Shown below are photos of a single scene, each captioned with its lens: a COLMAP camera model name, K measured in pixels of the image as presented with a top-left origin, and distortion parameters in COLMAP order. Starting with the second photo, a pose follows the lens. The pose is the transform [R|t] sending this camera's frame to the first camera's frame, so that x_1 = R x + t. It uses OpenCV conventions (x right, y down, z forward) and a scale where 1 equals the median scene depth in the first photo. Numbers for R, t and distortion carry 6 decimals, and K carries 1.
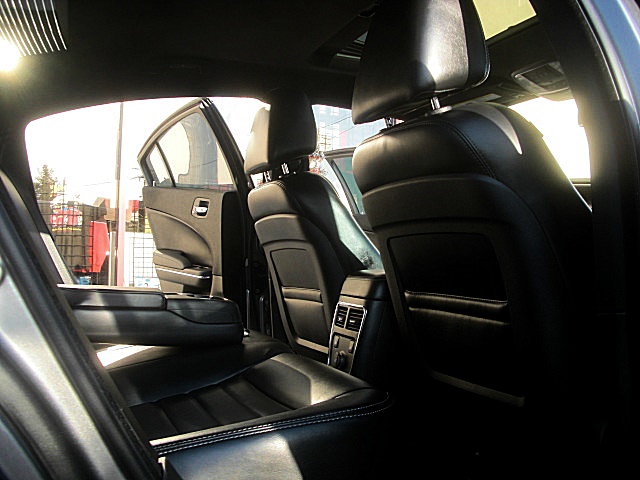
lens RADIAL K [[653.9, 0, 319.7], [0, 653.9, 240.2], [0, 0, 1]] dist [-0.106836, 0.000000]
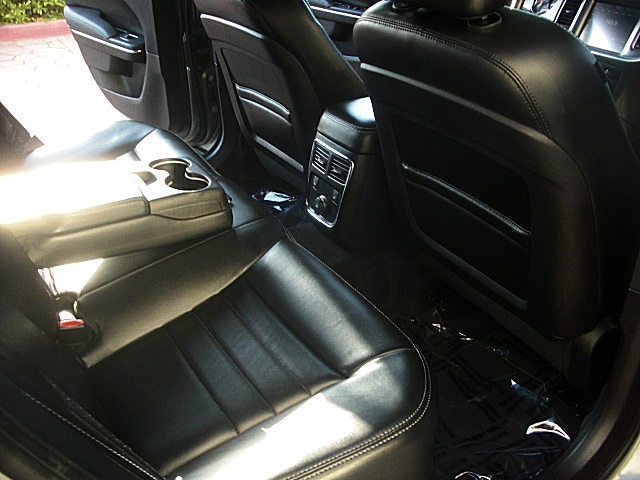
lens RADIAL K [[653.9, 0, 320.1], [0, 653.9, 240.5], [0, 0, 1]] dist [-0.106836, 0.000000]
pose [[0.989033, -0.078502, 0.125108, -0.071055], [0.006739, 0.870160, 0.492724, -0.181261], [-0.147544, -0.486476, 0.861145, 0.100548]]
